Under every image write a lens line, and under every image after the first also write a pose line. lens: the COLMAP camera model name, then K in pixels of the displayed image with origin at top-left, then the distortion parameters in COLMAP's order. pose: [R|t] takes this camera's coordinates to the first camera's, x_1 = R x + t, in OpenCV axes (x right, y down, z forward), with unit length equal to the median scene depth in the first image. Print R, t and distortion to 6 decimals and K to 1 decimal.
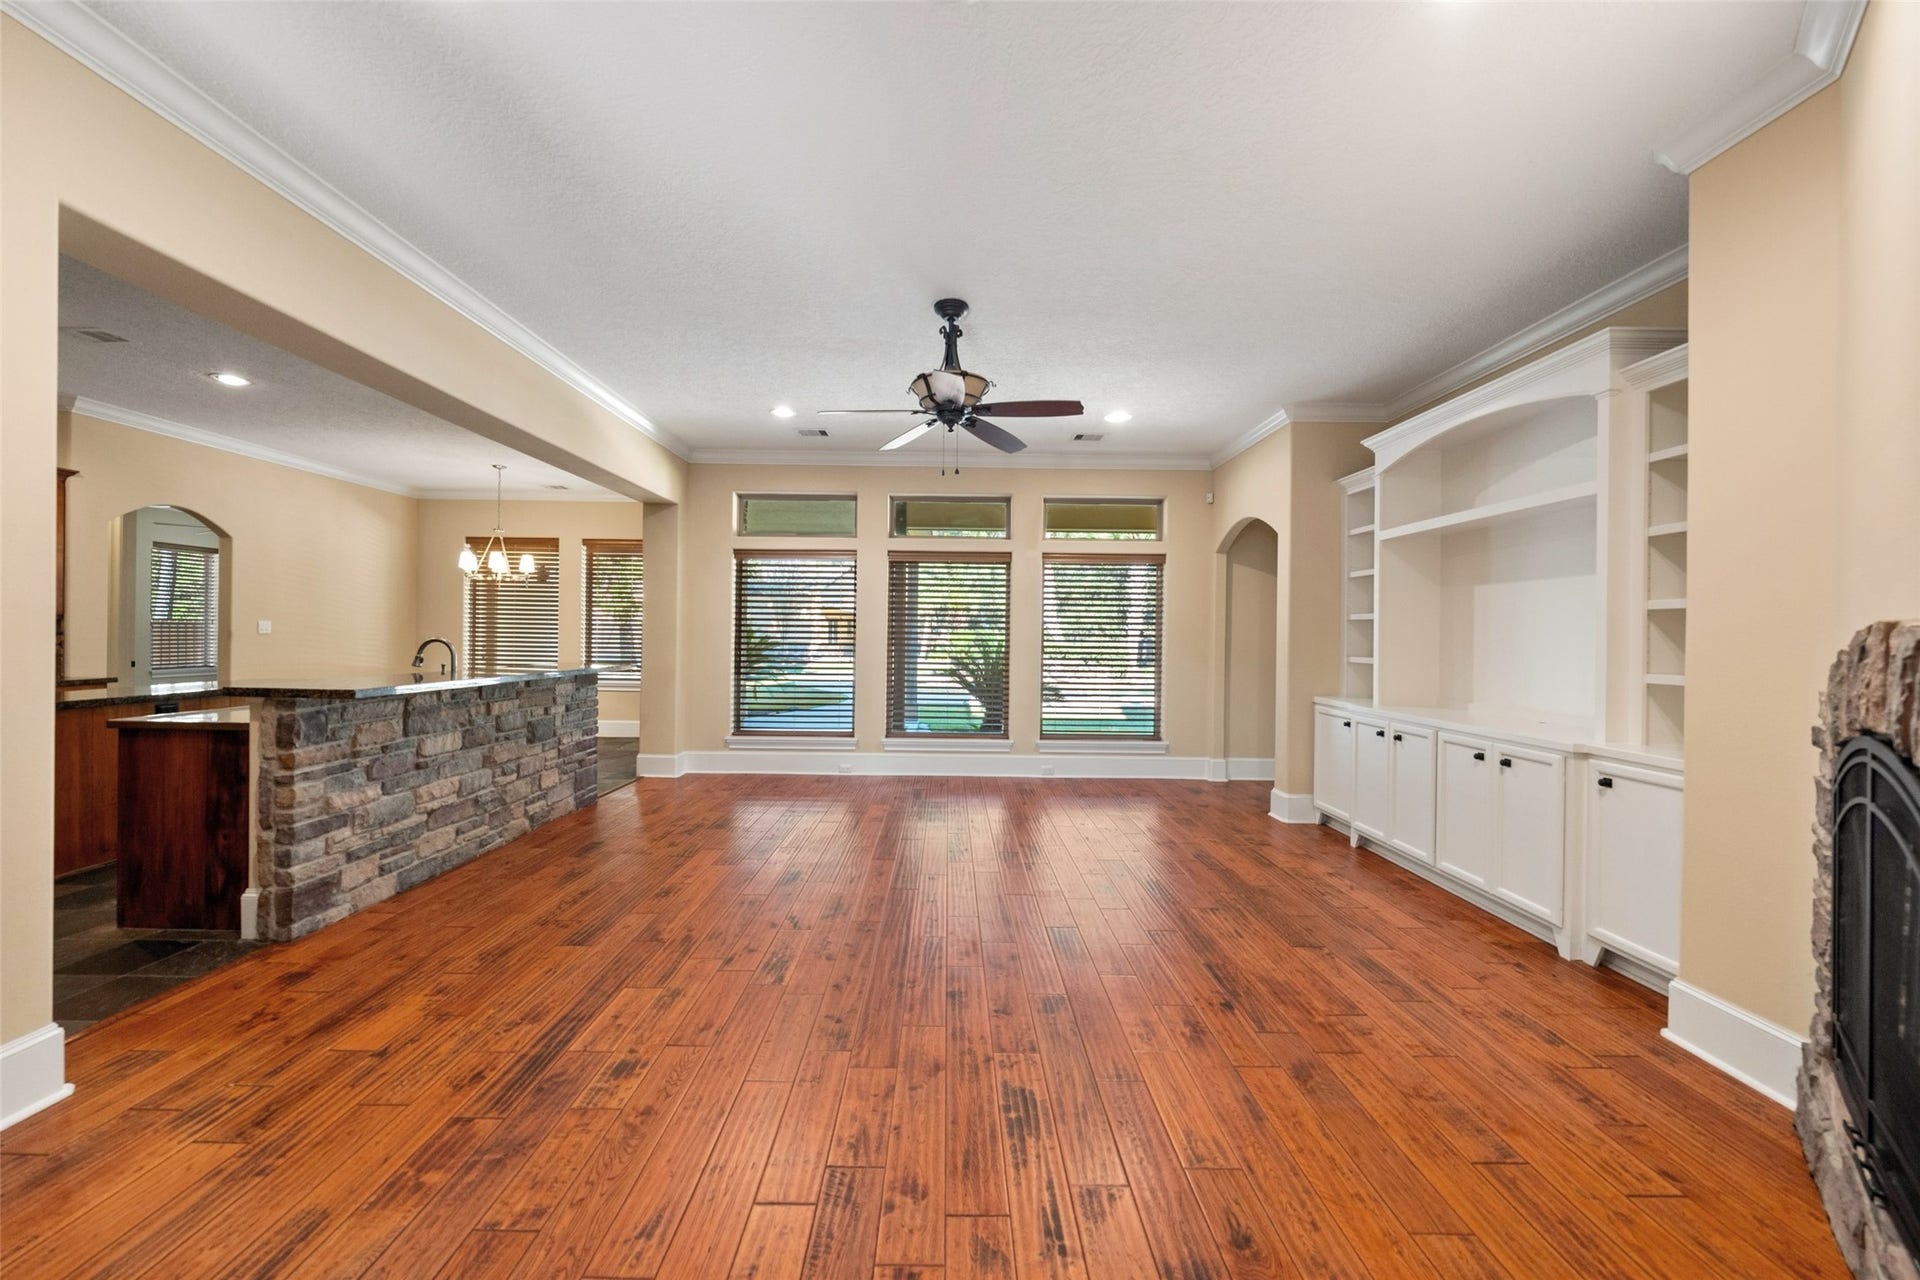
lens RADIAL K [[709.9, 0, 950.3], [0, 709.9, 635.7], [0, 0, 1]] dist [-0.002730, -0.000035]
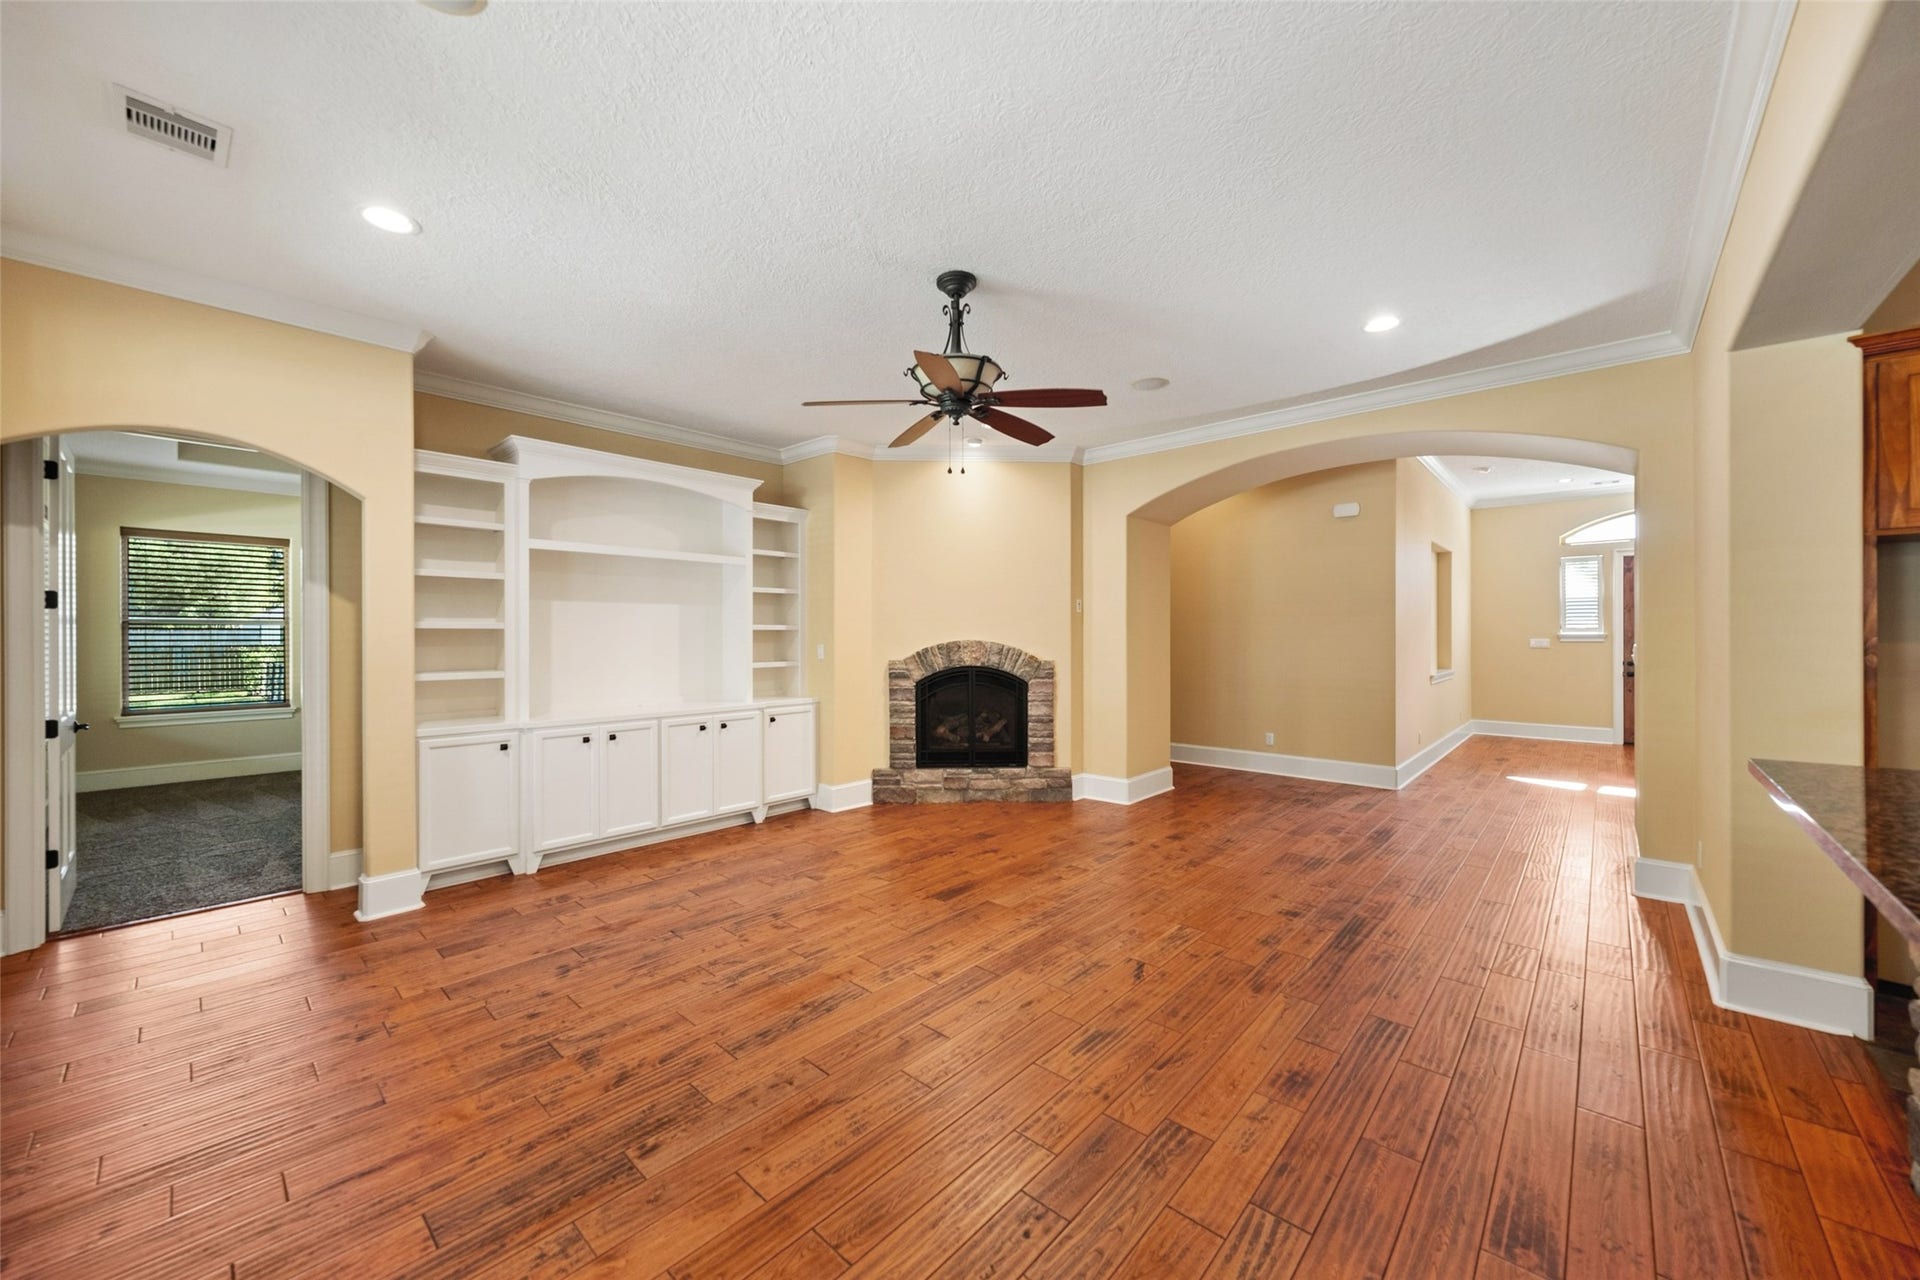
lens RADIAL K [[709.9, 0, 955.6], [0, 709.9, 631.9], [0, 0, 1]] dist [-0.002730, -0.000035]
pose [[-0.737086, -0.009451, 0.675733, -0.656247], [-0.005483, 0.999953, 0.008006, -0.044009], [-0.675777, 0.002196, -0.737103, 1.820805]]
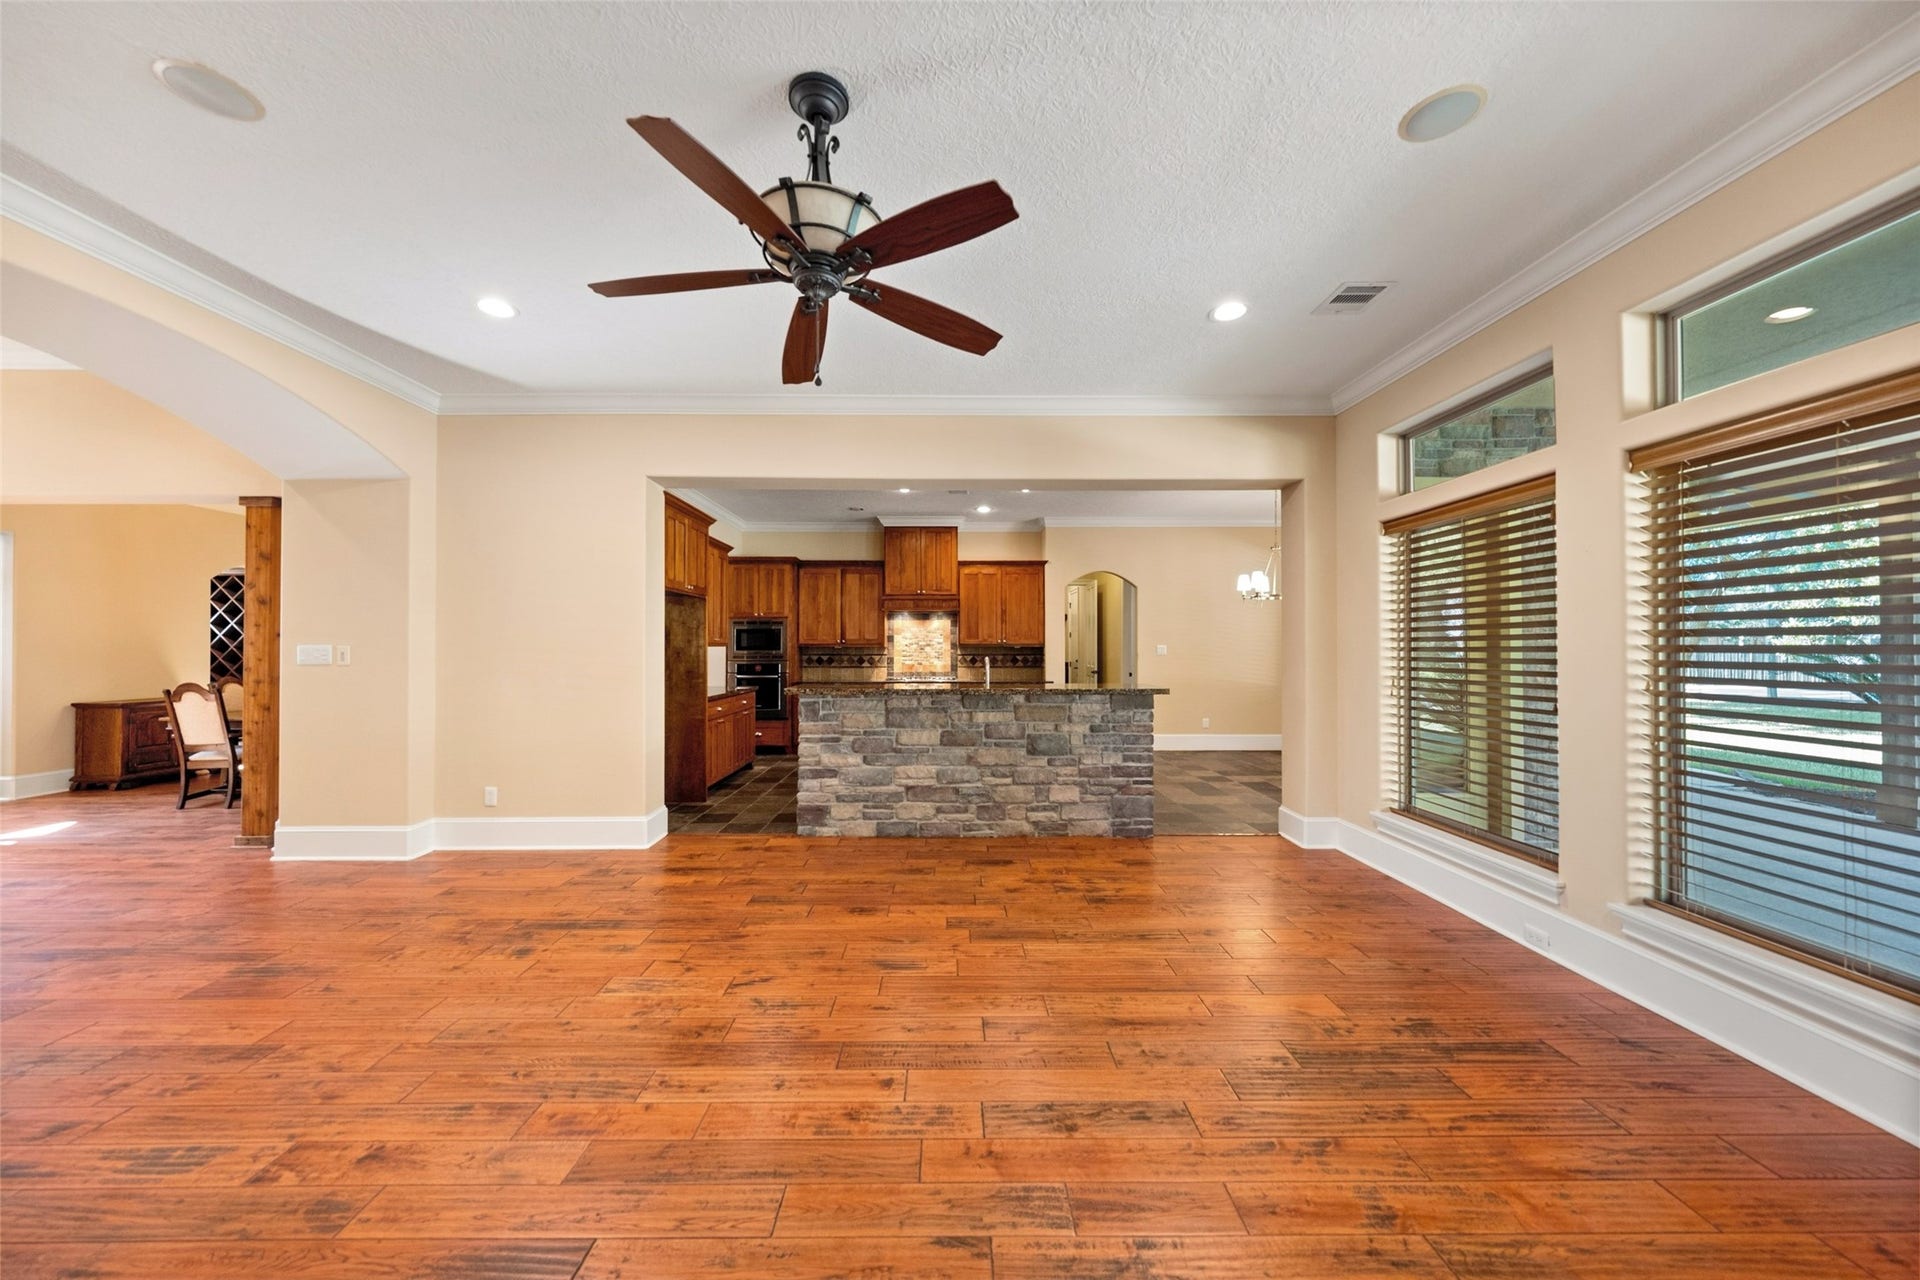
lens RADIAL K [[659.1, 0, 951.3], [0, 659.1, 644.7], [0, 0, 1]] dist [-0.008121, 0.000423]
pose [[0.005999, -0.017617, -0.999827, 0.590820], [-0.001981, 0.999843, -0.017629, 0.002027], [0.999980, 0.002087, 0.005963, 1.224635]]
